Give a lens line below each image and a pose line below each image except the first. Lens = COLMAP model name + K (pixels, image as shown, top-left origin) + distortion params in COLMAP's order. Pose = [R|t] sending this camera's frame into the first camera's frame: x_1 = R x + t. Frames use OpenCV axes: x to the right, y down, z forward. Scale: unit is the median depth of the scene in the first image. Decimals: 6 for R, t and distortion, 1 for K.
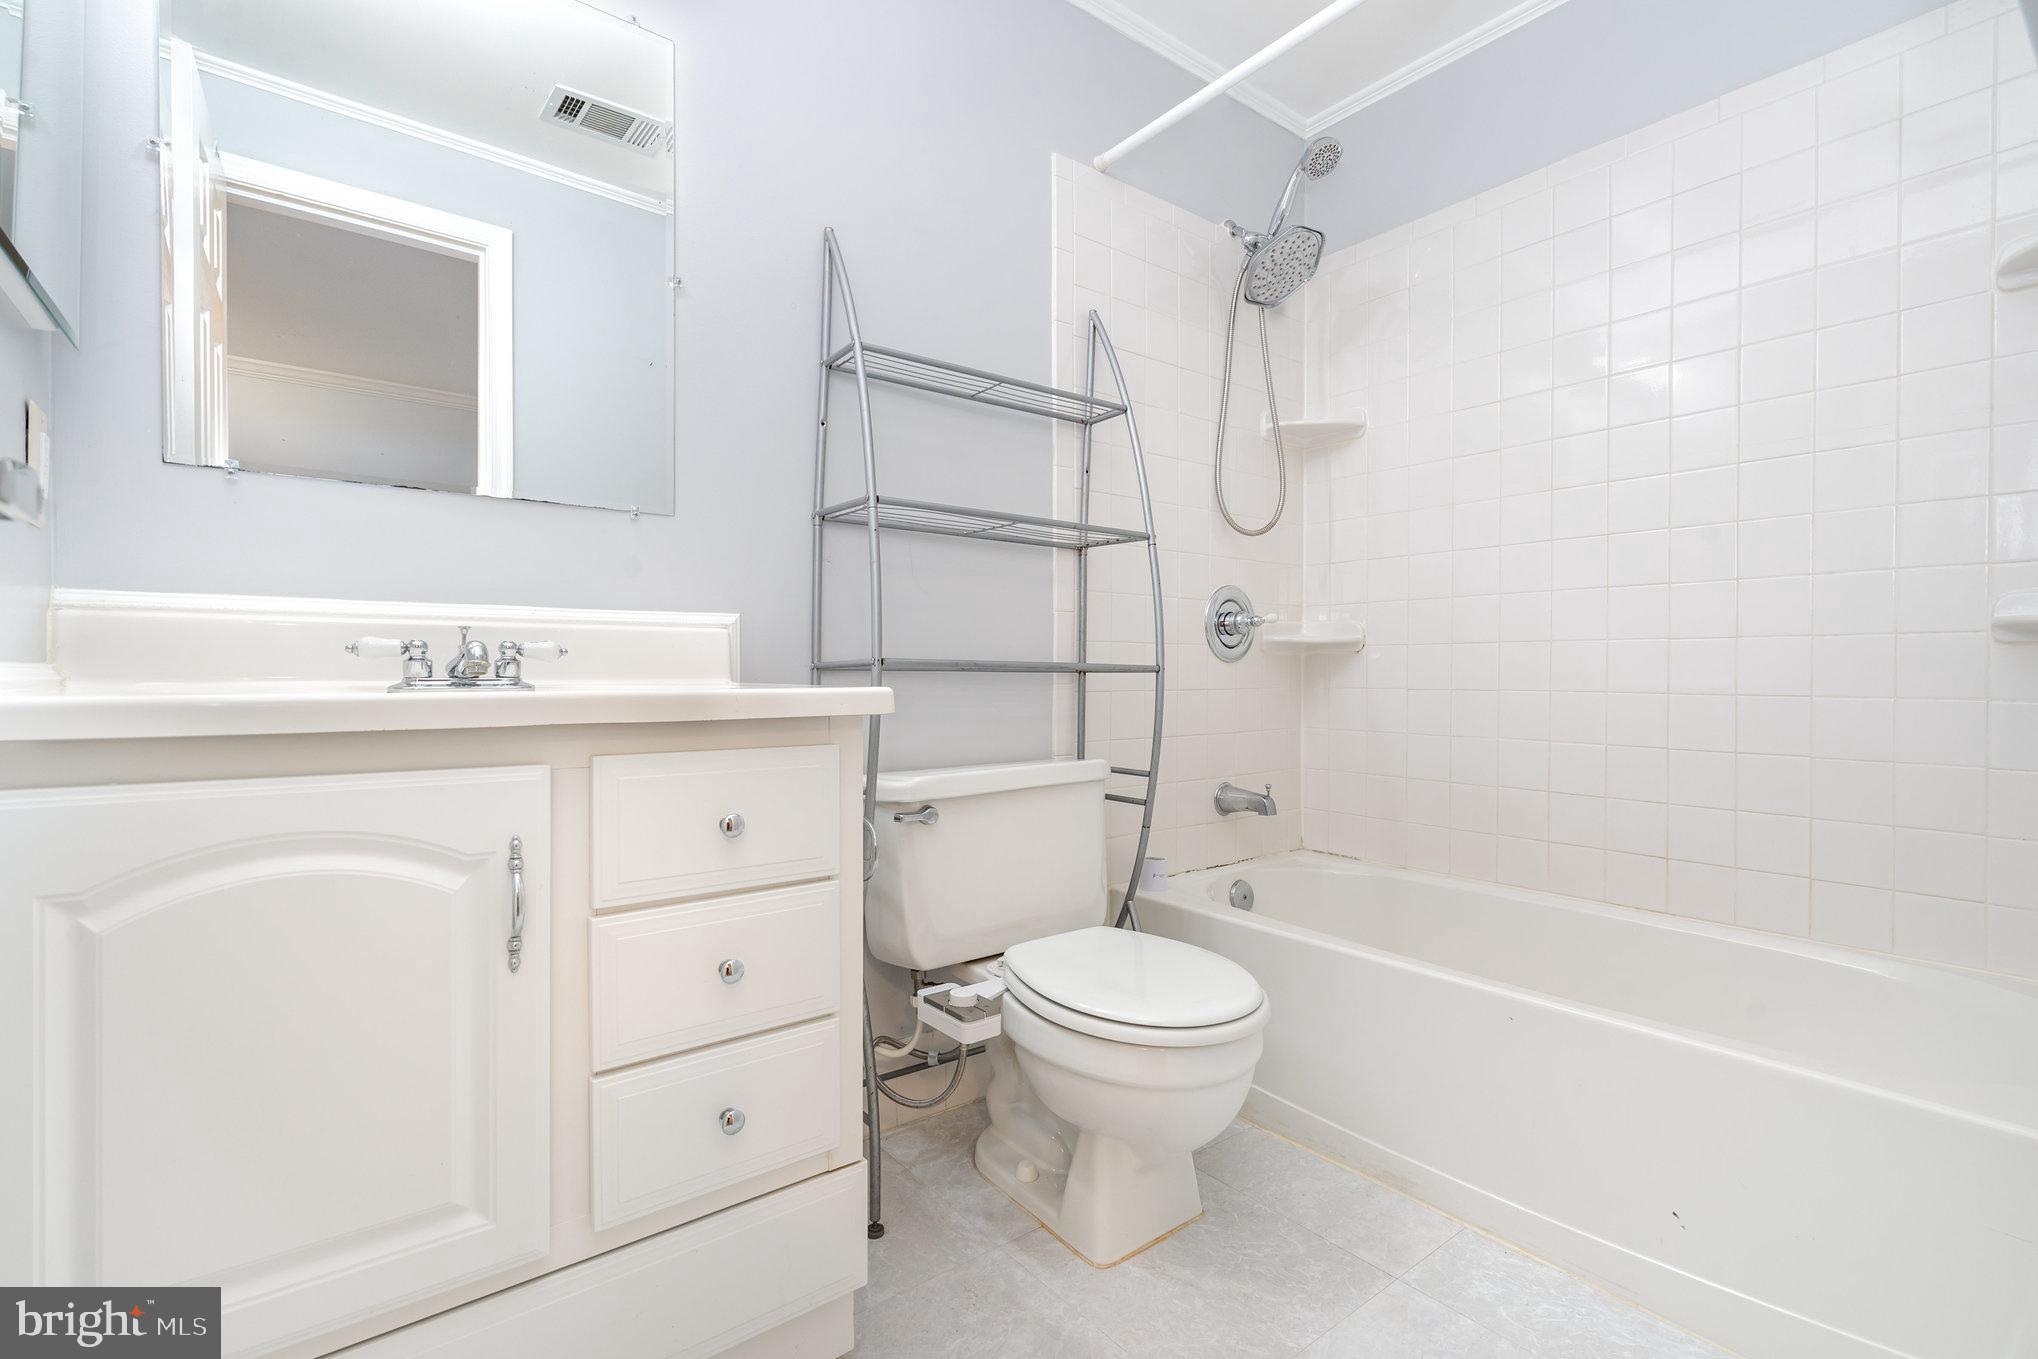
lens RADIAL K [[927.1, 0, 1018.6], [0, 927.1, 672.2], [0, 0, 1]] dist [-0.000978, -0.000126]
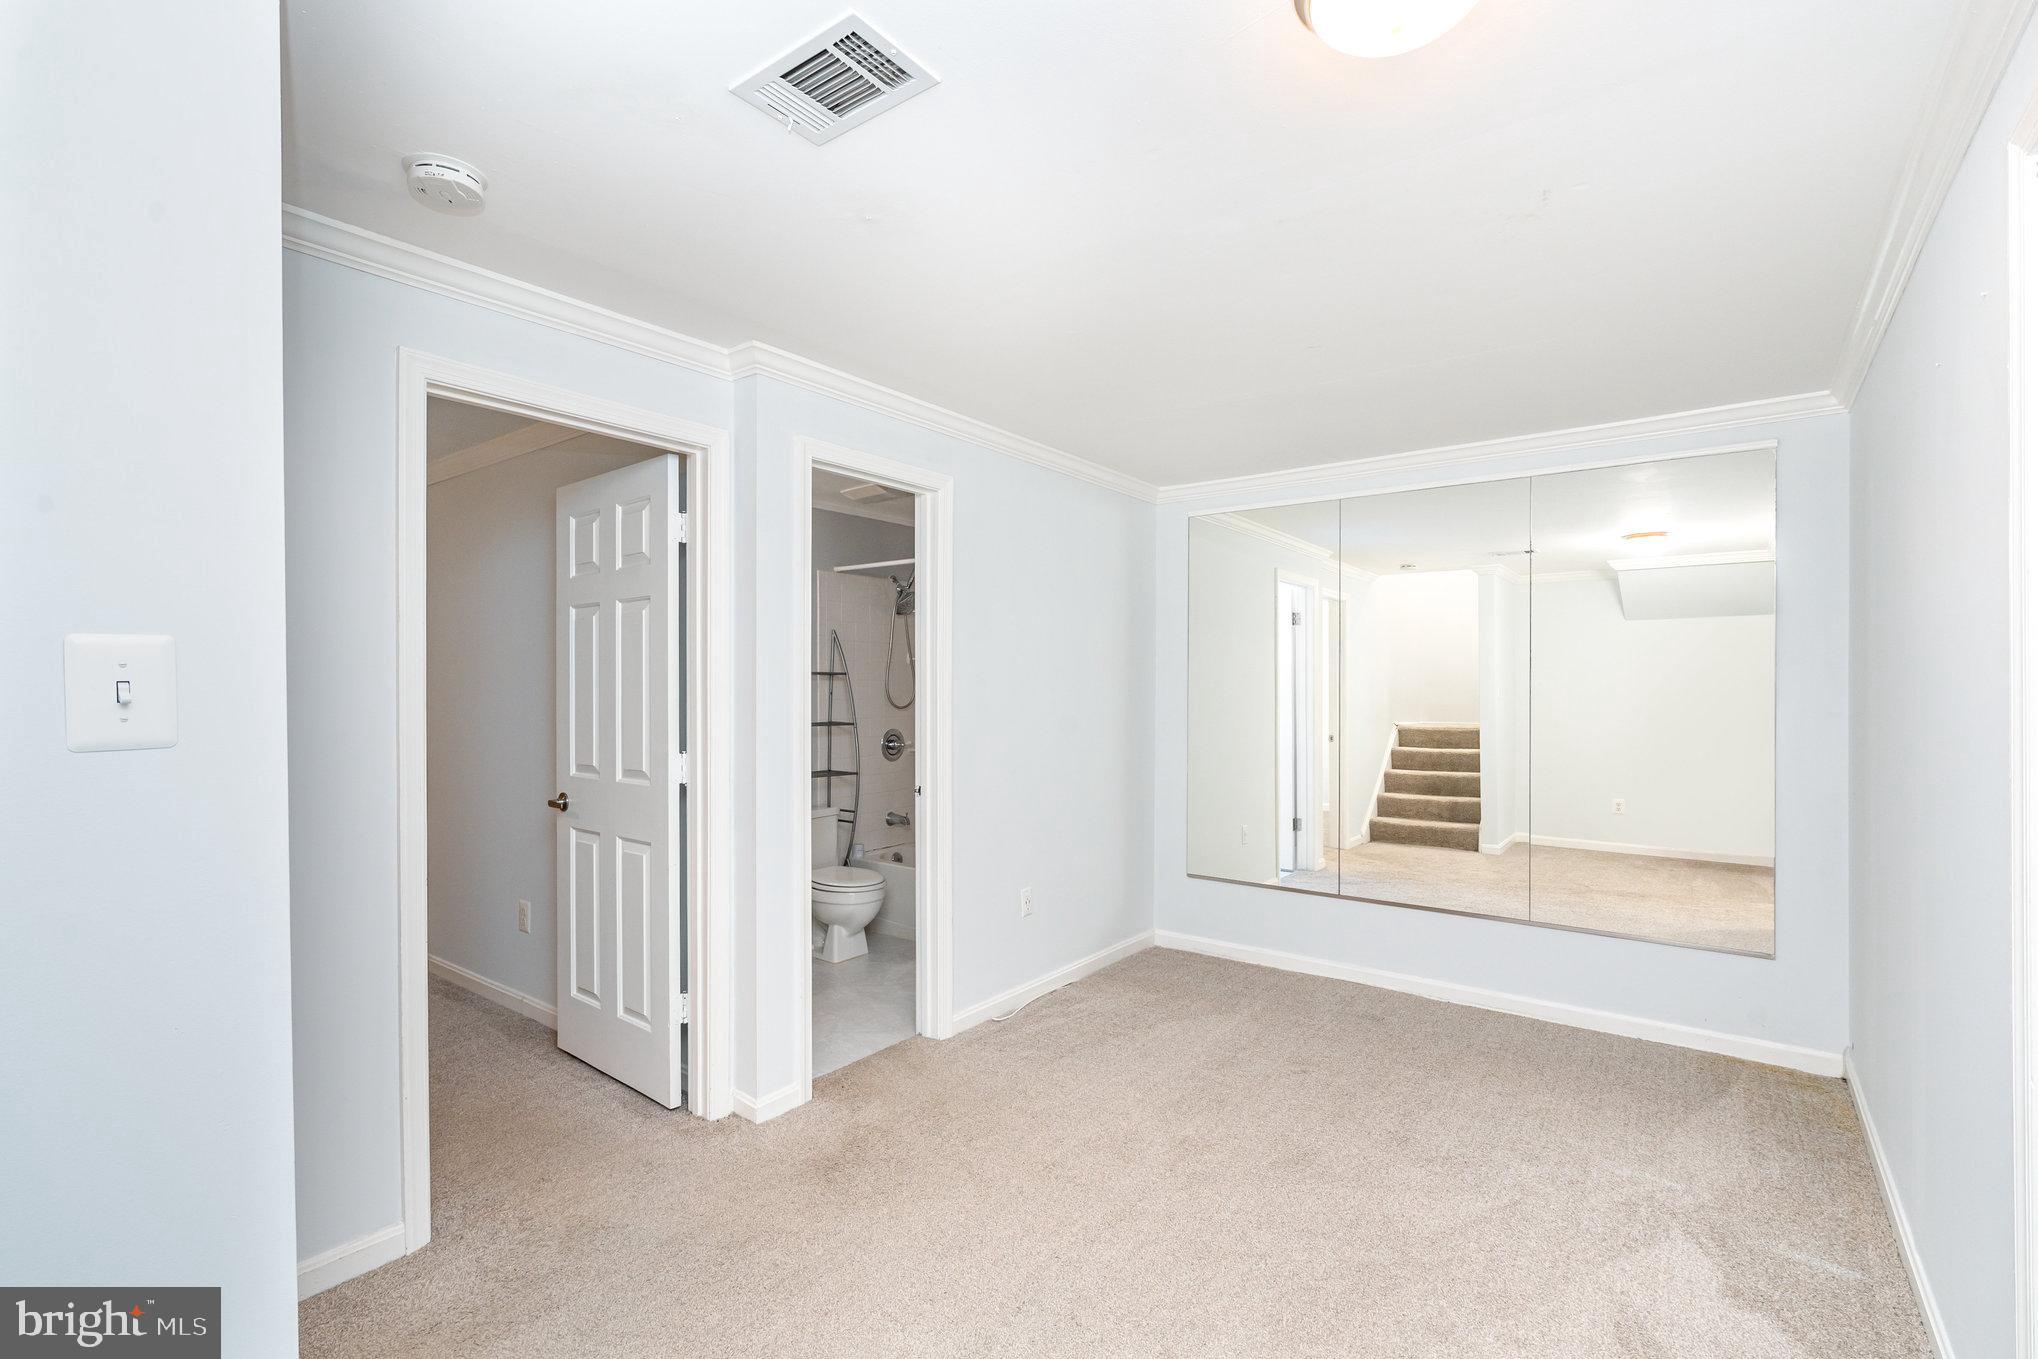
lens RADIAL K [[927.1, 0, 1021.5], [0, 927.1, 694.6], [0, 0, 1]] dist [-0.000978, -0.000126]
pose [[0.960931, 0.000717, 0.276788, -0.146944], [-0.000697, 1.000000, -0.000171, -0.242347], [-0.276788, -0.000029, 0.960931, -1.818432]]
